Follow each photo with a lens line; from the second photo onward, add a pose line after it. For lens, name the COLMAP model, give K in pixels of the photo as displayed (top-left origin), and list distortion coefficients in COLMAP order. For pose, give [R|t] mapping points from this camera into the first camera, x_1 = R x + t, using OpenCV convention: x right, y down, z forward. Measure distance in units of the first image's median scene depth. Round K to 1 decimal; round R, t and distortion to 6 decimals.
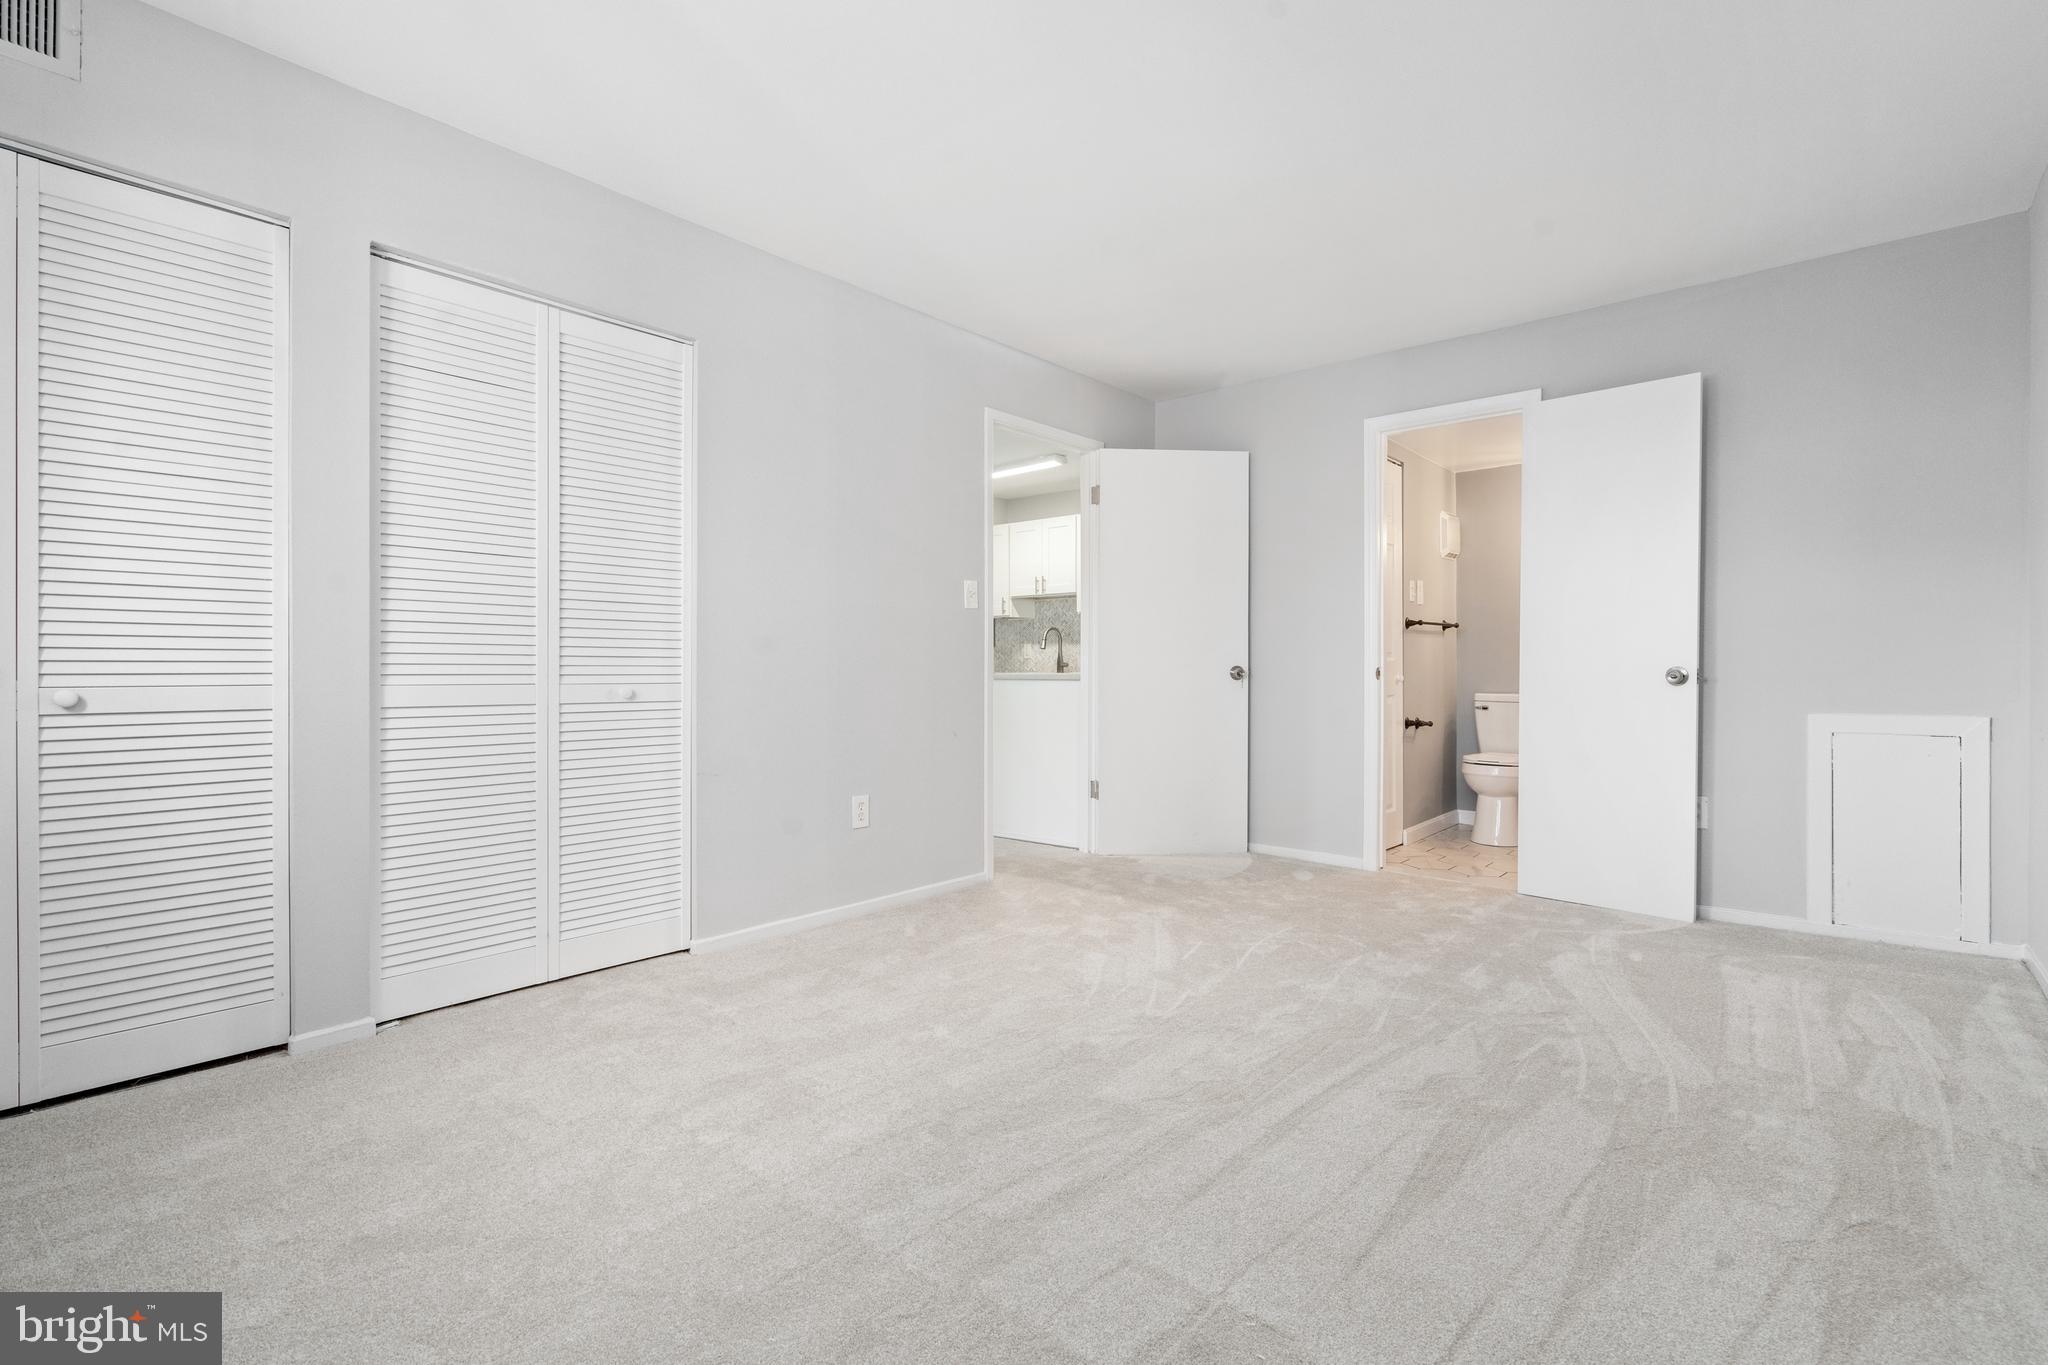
lens RADIAL K [[932.7, 0, 1026.6], [0, 932.7, 668.9], [0, 0, 1]] dist [-0.014881, 0.007708]
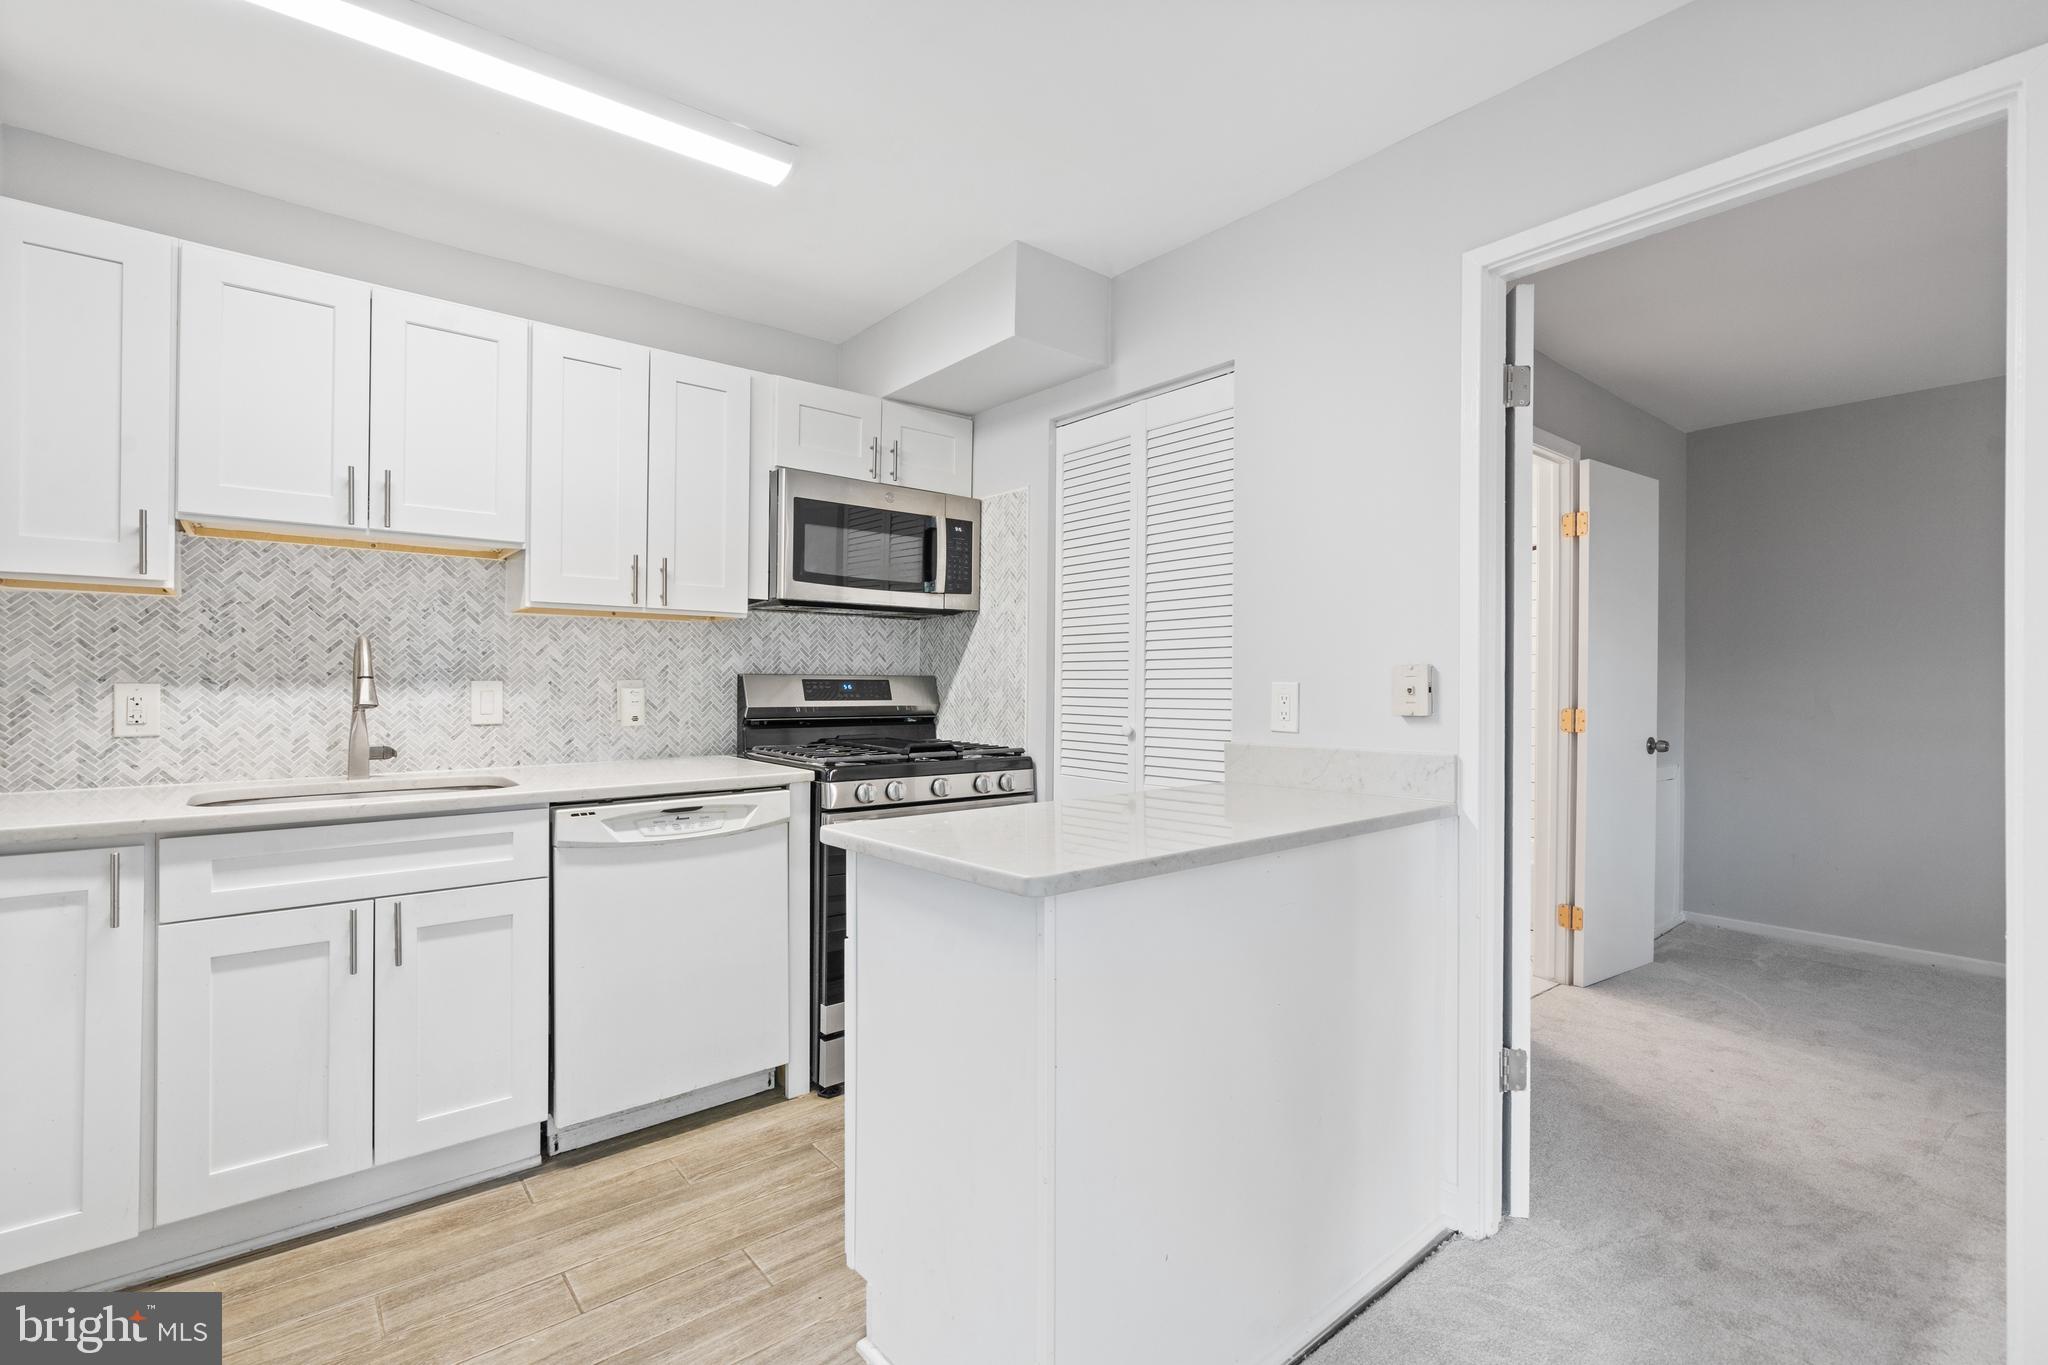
lens RADIAL K [[932.7, 0, 1010.1], [0, 932.7, 671.9], [0, 0, 1]] dist [-0.014881, 0.007708]
pose [[0.164029, 0.009052, 0.986414, -0.243938], [0.003960, 0.999944, -0.009835, -0.027860], [-0.986448, 0.005520, 0.163984, 0.724131]]
